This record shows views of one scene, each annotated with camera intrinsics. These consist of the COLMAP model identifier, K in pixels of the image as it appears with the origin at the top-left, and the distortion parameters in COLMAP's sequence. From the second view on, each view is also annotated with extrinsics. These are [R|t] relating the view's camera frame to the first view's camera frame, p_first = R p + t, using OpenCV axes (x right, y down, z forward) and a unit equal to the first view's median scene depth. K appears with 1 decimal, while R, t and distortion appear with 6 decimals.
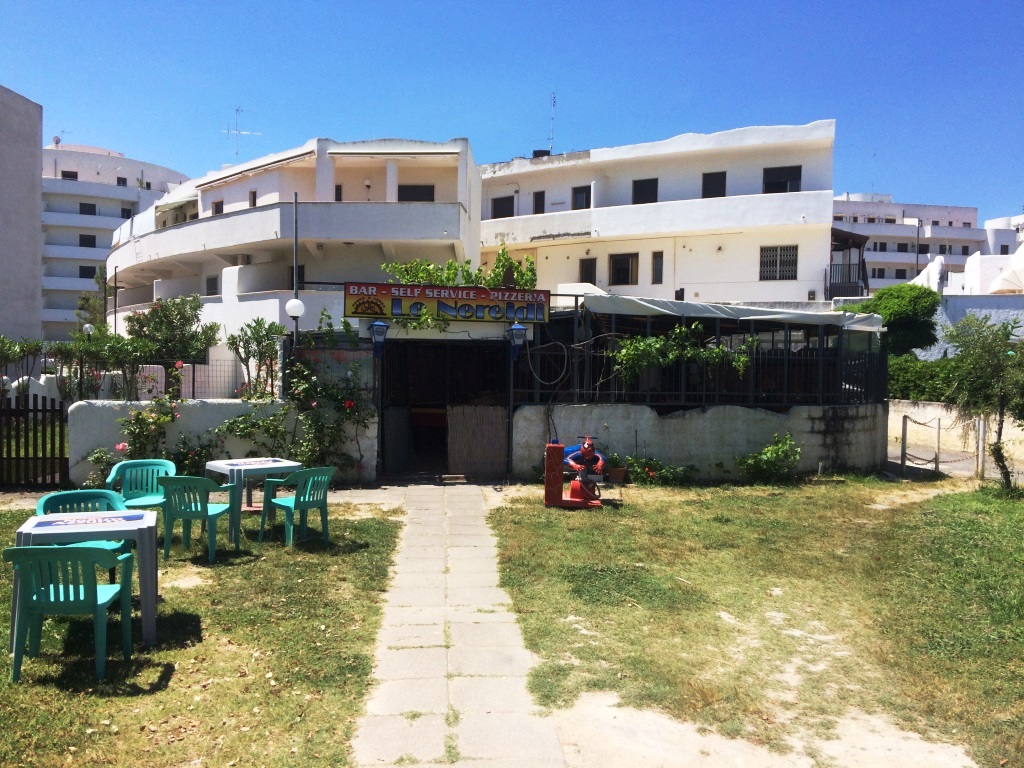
lens RADIAL K [[863.4, 0, 515.1], [0, 863.4, 391.8], [0, 0, 1]] dist [0.065770, -0.009728]
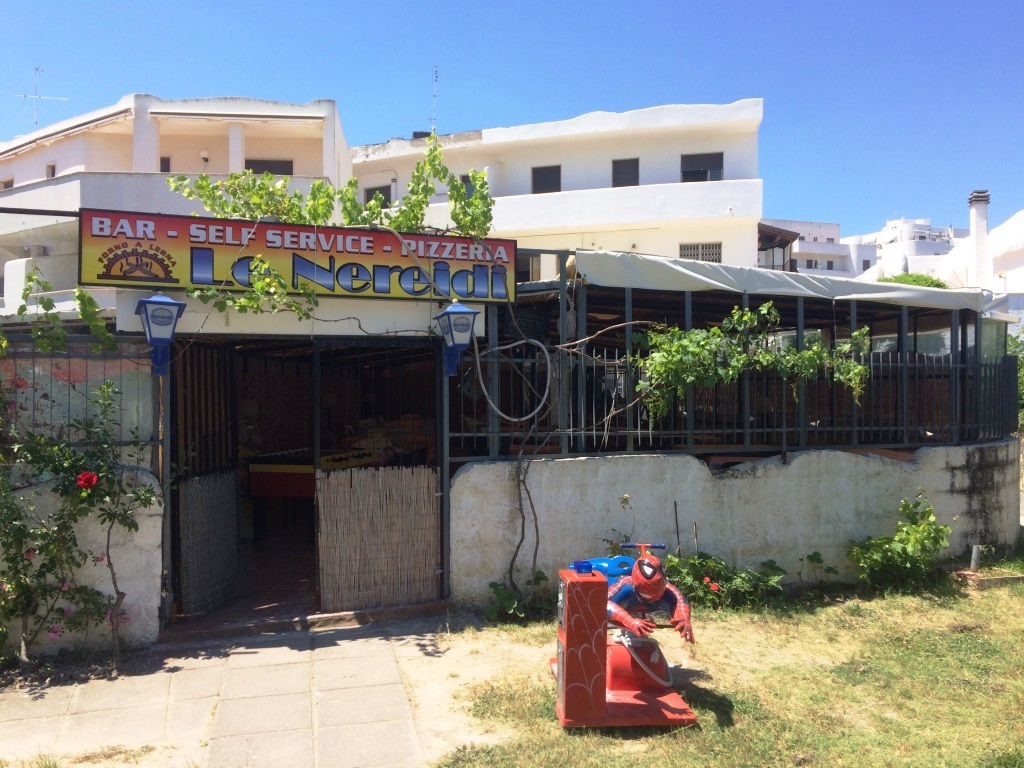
lens RADIAL K [[863.4, 0, 515.1], [0, 863.4, 391.8], [0, 0, 1]] dist [0.065770, -0.009728]
pose [[0.988608, -0.016797, 0.149571, -0.038970], [0.019825, 0.999627, -0.018779, -0.016365], [-0.149200, 0.021530, 0.988573, 0.482348]]
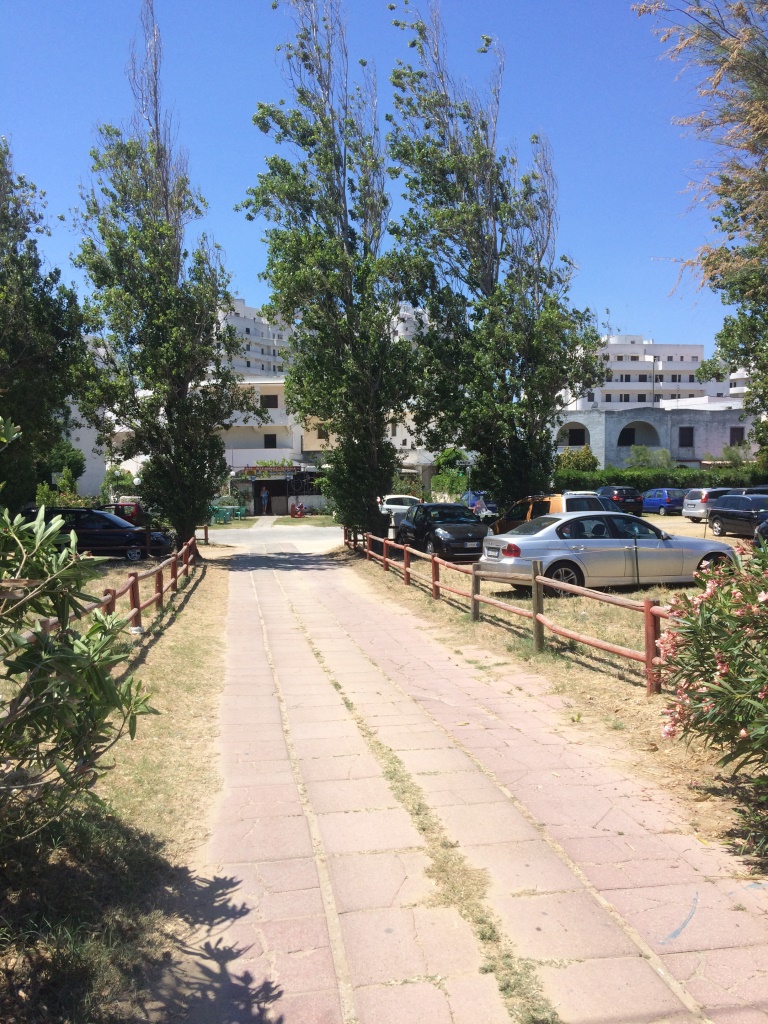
lens RADIAL K [[863.4, 0, 384.0], [0, 863.4, 512.0], [0, 0, 1]] dist [0.065770, -0.009728]
pose [[0.999621, -0.025345, -0.010703, 0.470018], [0.025565, 0.999453, 0.020995, 0.016931], [0.010165, -0.021261, 0.999722, -2.901218]]
